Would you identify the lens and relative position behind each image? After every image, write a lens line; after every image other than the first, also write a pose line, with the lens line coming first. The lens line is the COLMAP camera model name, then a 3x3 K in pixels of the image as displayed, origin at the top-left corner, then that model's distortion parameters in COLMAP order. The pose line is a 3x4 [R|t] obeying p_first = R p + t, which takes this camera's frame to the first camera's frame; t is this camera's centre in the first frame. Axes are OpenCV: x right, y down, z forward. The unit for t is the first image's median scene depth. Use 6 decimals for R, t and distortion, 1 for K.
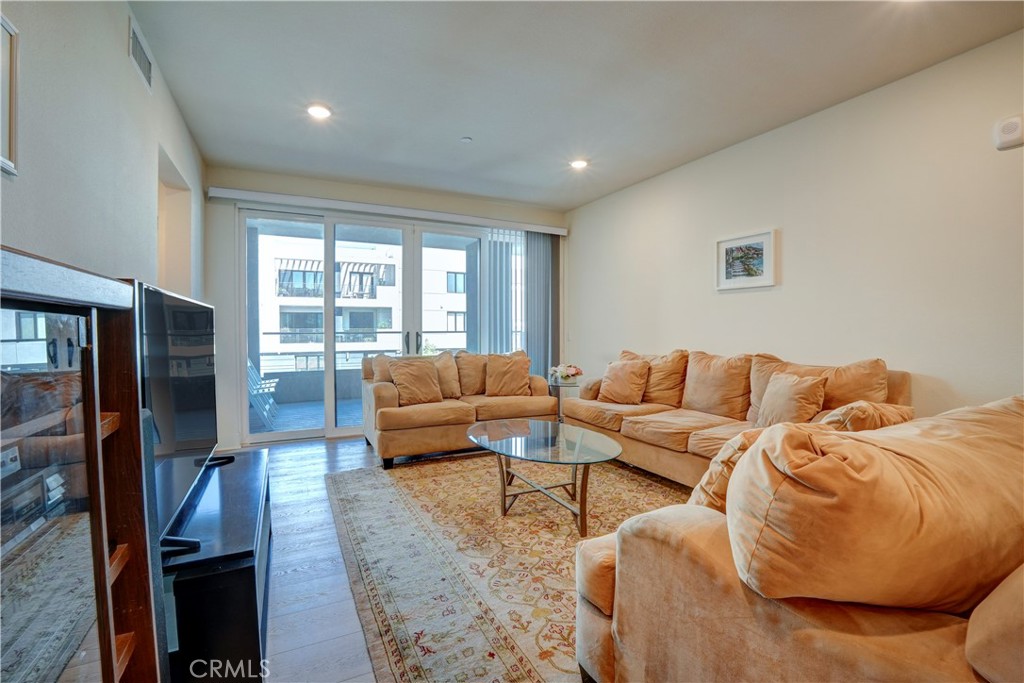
lens RADIAL K [[454.4, 0, 510.2], [0, 454.4, 338.3], [0, 0, 1]] dist [-0.052399, 0.008566]
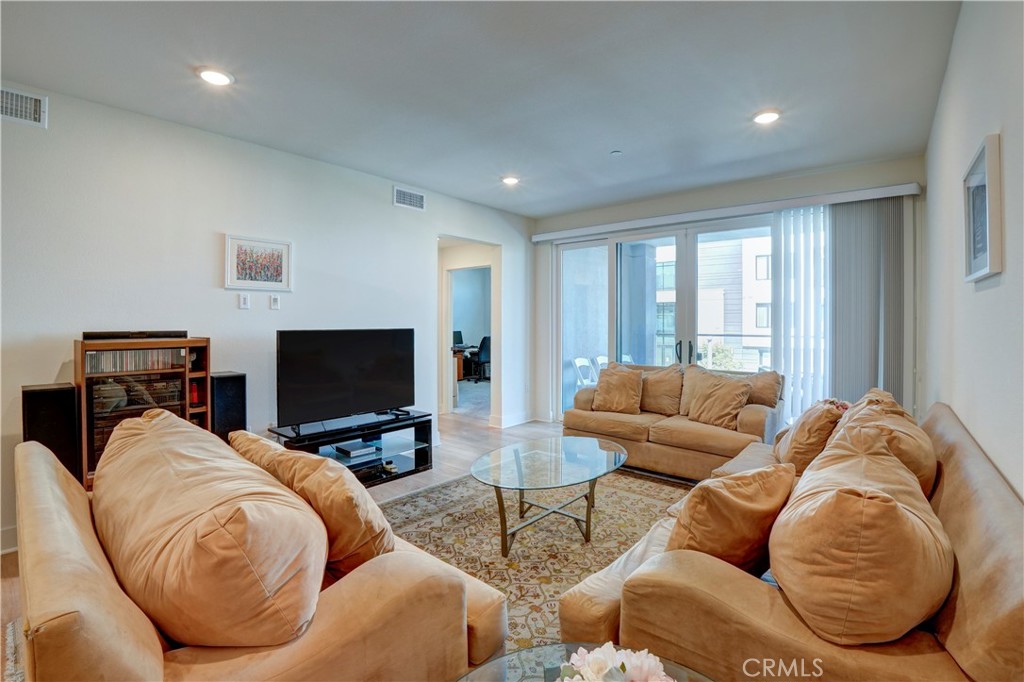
lens RADIAL K [[454.4, 0, 497.0], [0, 454.4, 323.8], [0, 0, 1]] dist [-0.052399, 0.008566]
pose [[0.365094, 0.007163, -0.930943, 0.757654], [-0.019214, 0.999815, 0.000158, -0.061424], [0.930772, 0.017829, 0.365165, 0.410853]]
